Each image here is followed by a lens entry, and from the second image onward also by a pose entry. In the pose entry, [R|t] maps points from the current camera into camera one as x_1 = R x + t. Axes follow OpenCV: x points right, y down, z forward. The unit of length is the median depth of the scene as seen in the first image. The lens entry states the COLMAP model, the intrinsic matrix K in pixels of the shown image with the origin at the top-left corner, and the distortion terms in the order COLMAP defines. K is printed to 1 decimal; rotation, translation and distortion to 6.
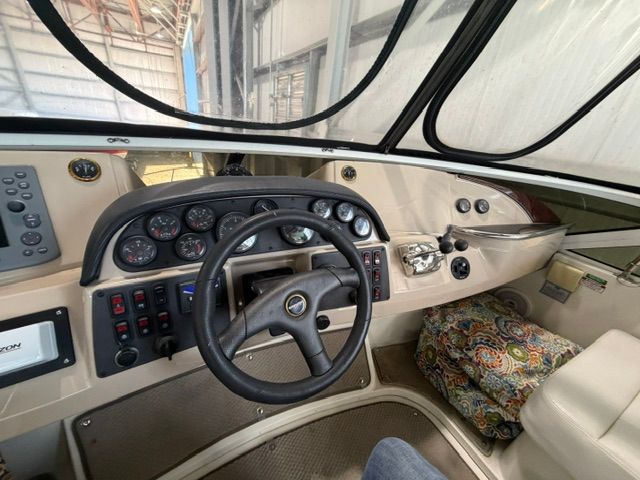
lens RADIAL K [[255.1, 0, 319.2], [0, 255.1, 238.8], [0, 0, 1]] dist [-0.000239, 0.000494]
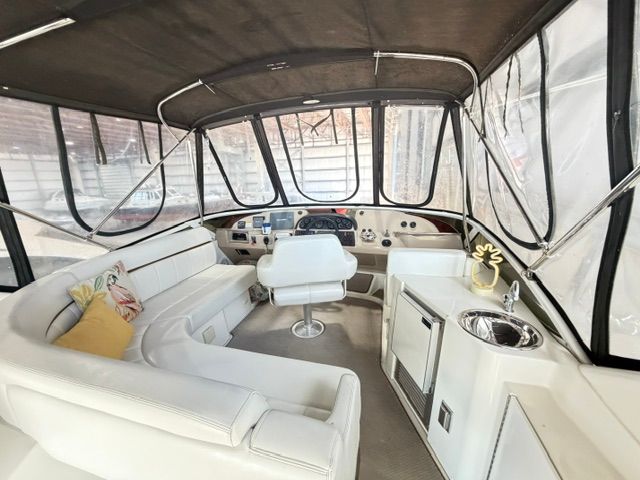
lens RADIAL K [[255.1, 0, 317.7], [0, 255.1, 240.0], [0, 0, 1]] dist [-0.000239, 0.000494]
pose [[0.733508, 0.036487, -0.678701, 2.754512], [-0.181151, 0.972933, -0.143474, 0.905245], [0.655096, 0.228187, 0.720264, -2.267451]]
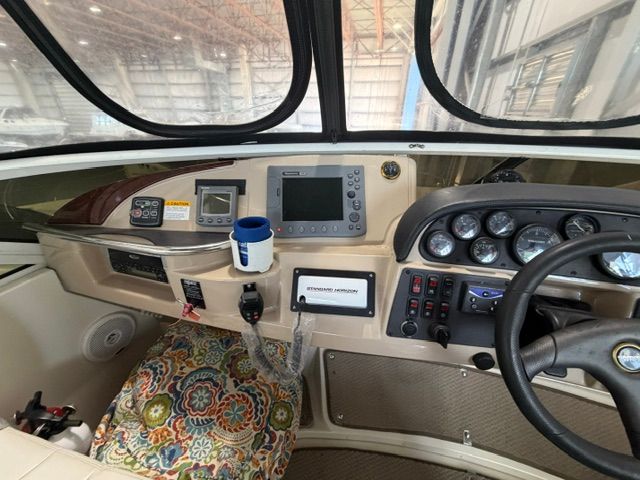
lens RADIAL K [[255.1, 0, 317.9], [0, 255.1, 239.1], [0, 0, 1]] dist [-0.000239, 0.000494]
pose [[0.752809, 0.212654, -0.622943, -0.320822], [-0.215007, 0.973908, 0.072633, 0.046738], [0.622134, 0.079258, 0.778888, -0.171897]]
